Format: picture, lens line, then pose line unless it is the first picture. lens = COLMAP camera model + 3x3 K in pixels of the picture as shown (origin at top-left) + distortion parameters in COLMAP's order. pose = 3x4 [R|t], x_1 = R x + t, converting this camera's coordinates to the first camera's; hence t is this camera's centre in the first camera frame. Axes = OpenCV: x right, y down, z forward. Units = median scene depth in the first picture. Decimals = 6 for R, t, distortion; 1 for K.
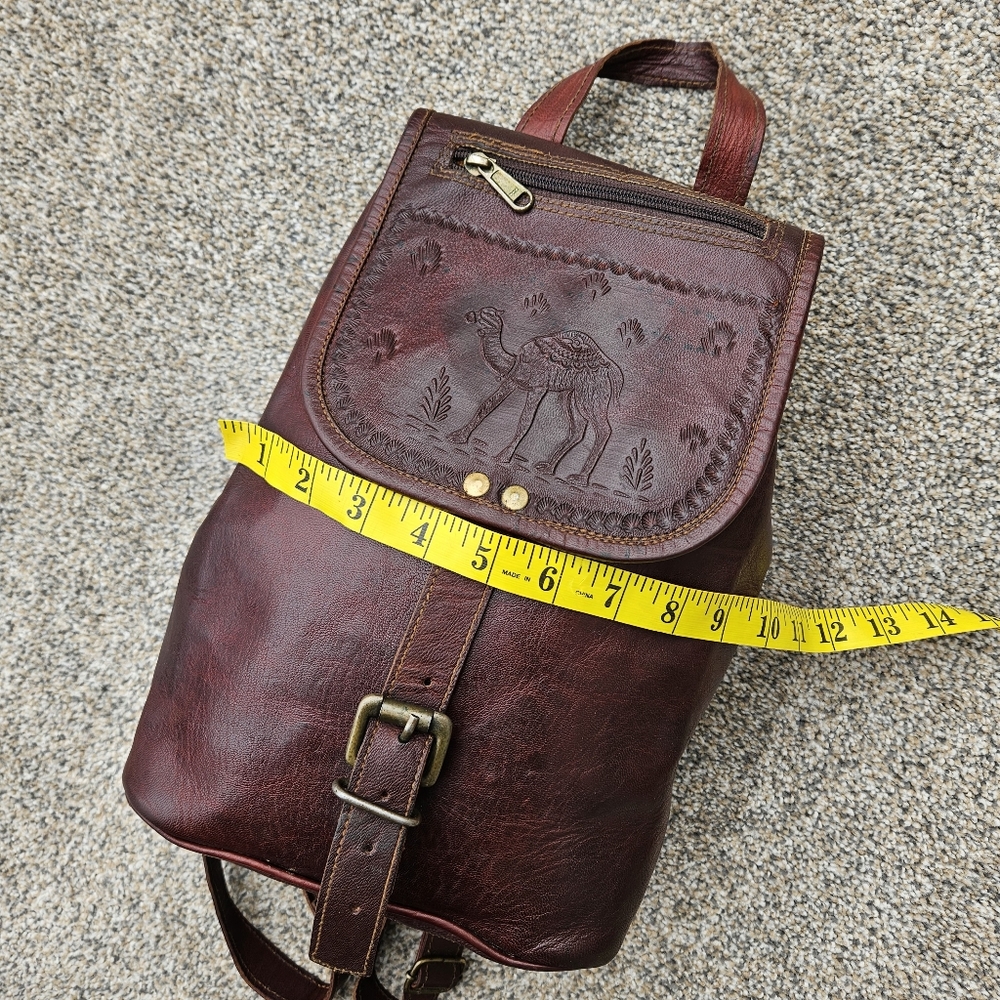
lens RADIAL K [[960.6, 0, 493.6], [0, 960.6, 524.5], [0, 0, 1]] dist [0.034262, -0.040807]
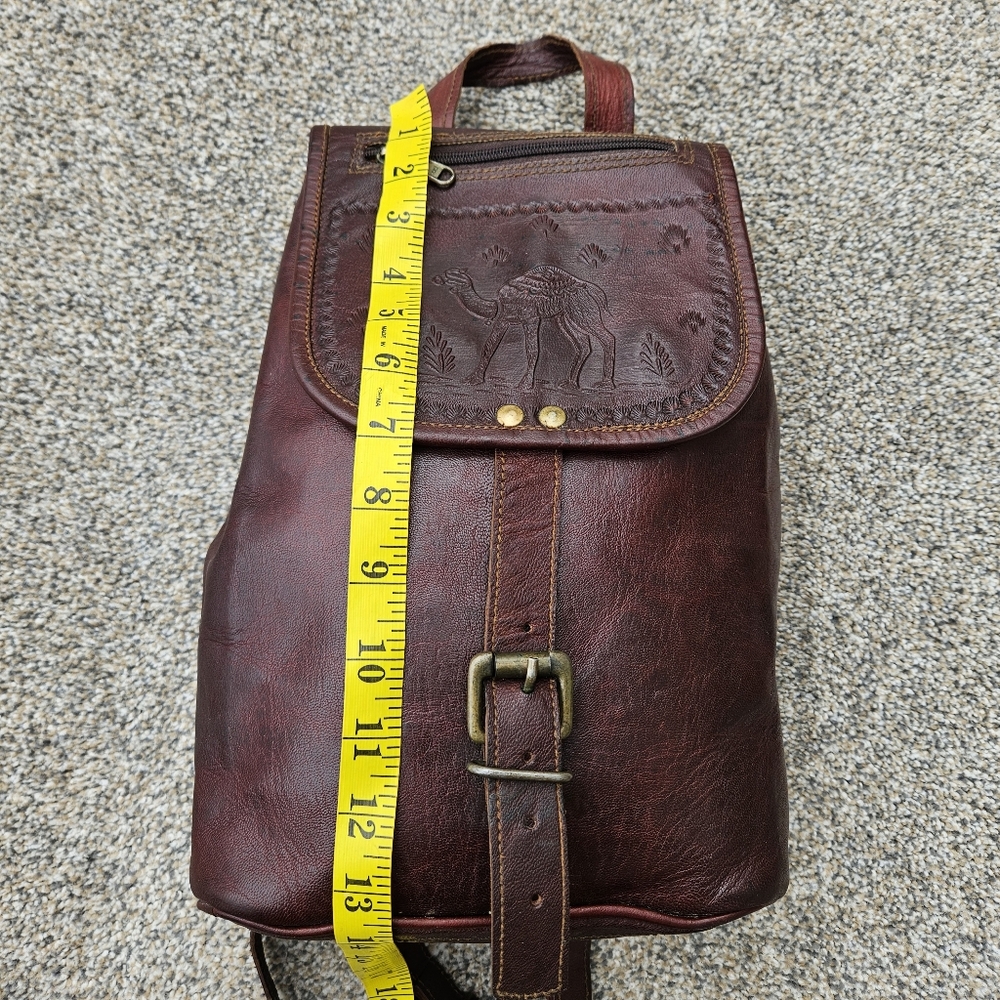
lens RADIAL K [[960.6, 0, 498.5], [0, 960.6, 496.6], [0, 0, 1]] dist [0.034262, -0.040807]
pose [[0.933205, -0.270339, 0.236737, -0.212783], [0.313938, 0.933905, -0.171067, 0.149512], [-0.174844, 0.233962, 0.956395, 0.073960]]
